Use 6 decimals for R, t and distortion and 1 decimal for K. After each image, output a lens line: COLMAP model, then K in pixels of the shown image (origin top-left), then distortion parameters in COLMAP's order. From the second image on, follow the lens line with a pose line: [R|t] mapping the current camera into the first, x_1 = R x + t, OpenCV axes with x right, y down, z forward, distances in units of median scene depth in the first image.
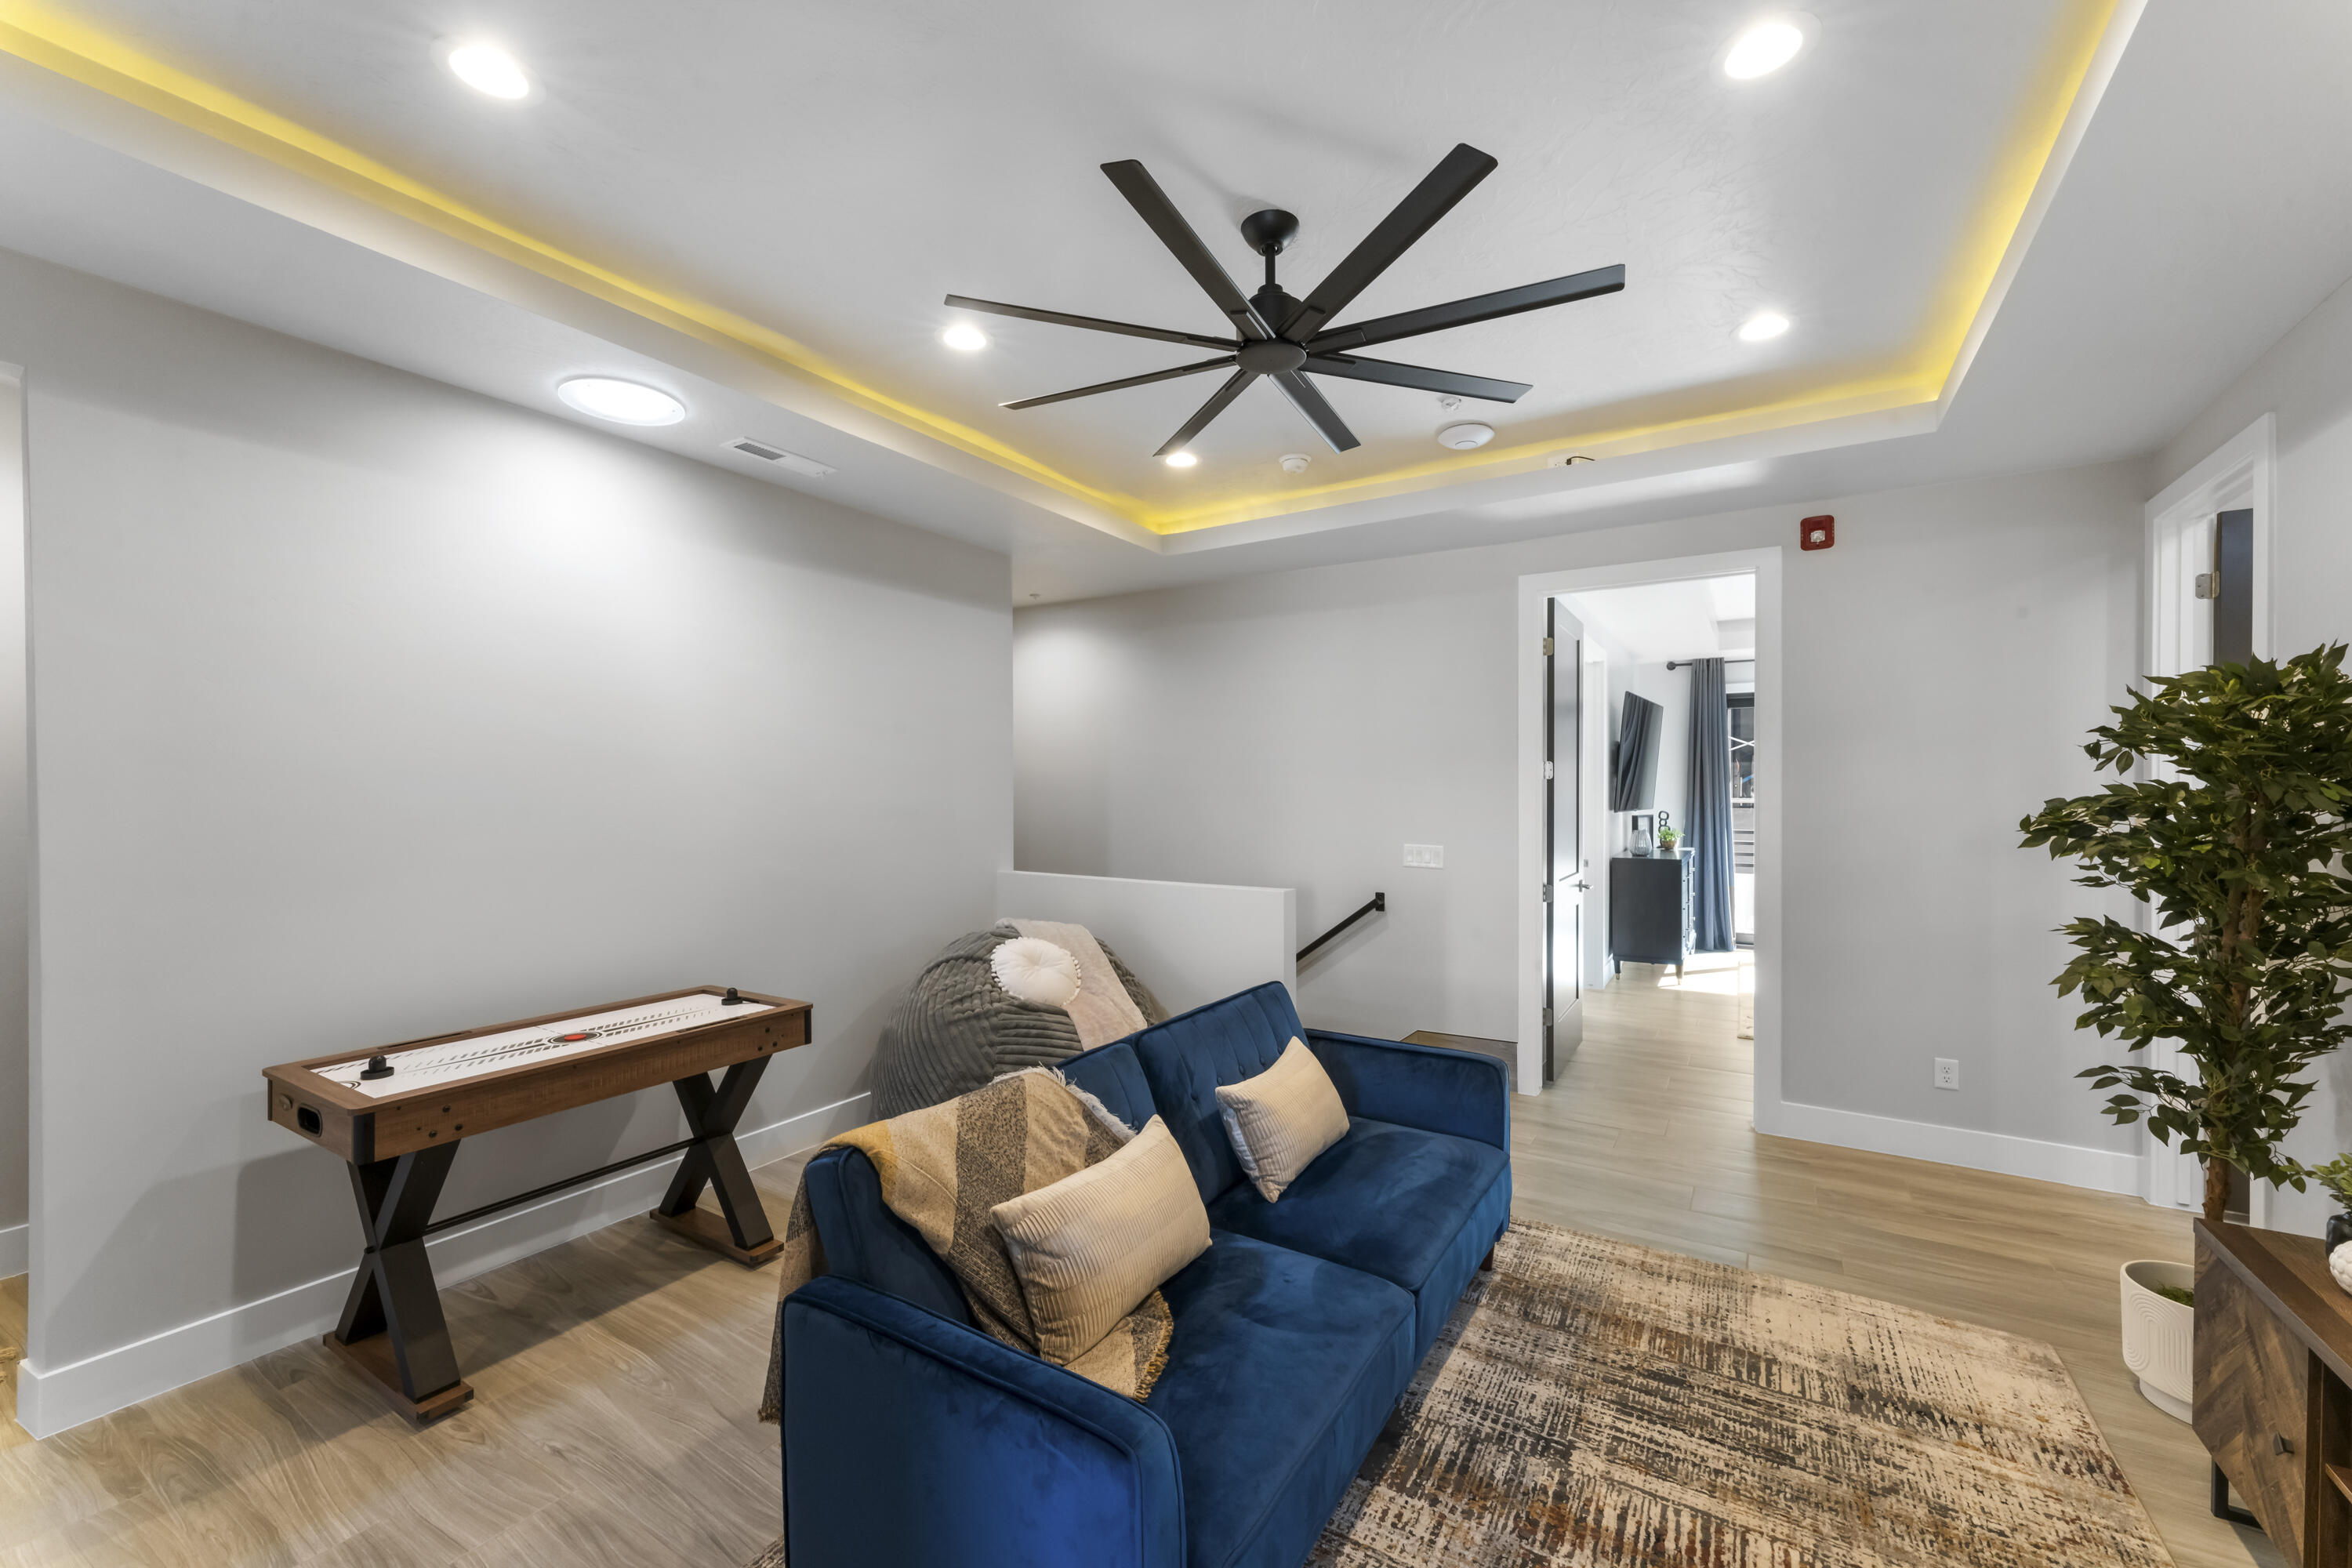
lens RADIAL K [[941.2, 0, 1178.0], [0, 941.2, 791.5], [0, 0, 1]] dist [0.003895, 0.000226]
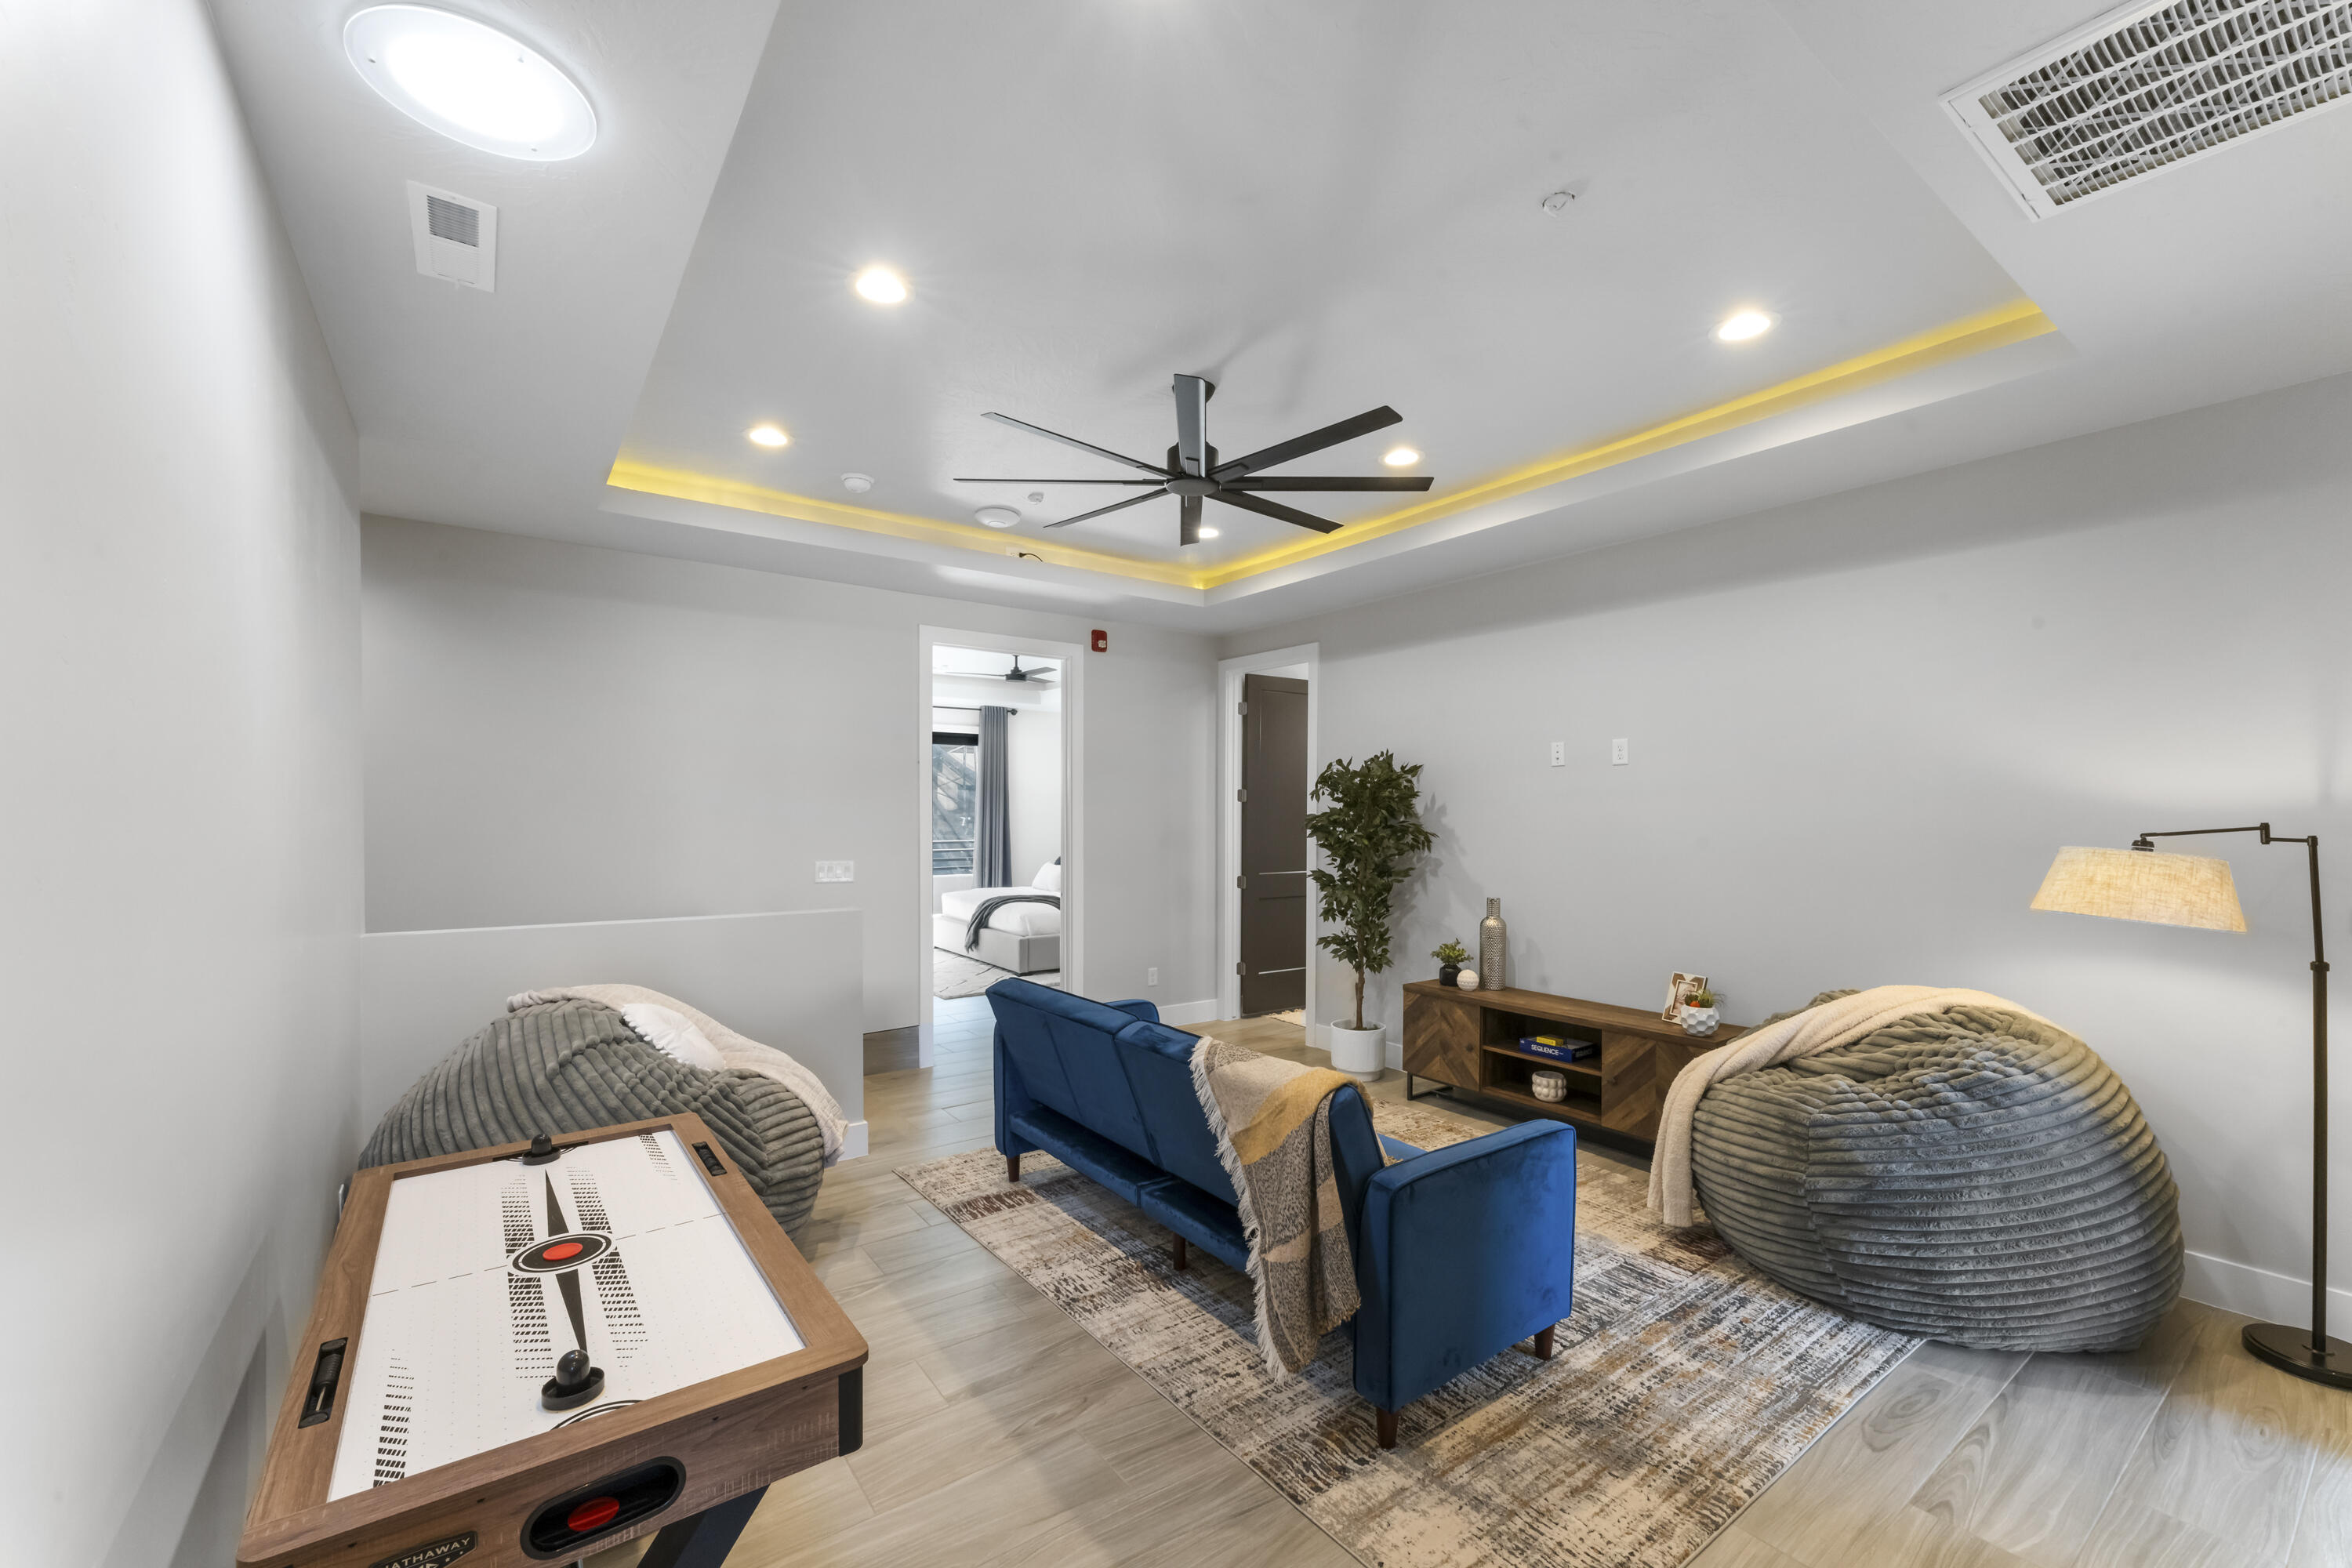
lens RADIAL K [[941.2, 0, 1175.9], [0, 941.2, 801.2], [0, 0, 1]] dist [0.003895, 0.000226]
pose [[0.374595, 0.009943, 0.927135, -0.695994], [-0.004937, 0.999950, -0.008729, -0.002548], [-0.927175, -0.001307, 0.374625, 0.318567]]
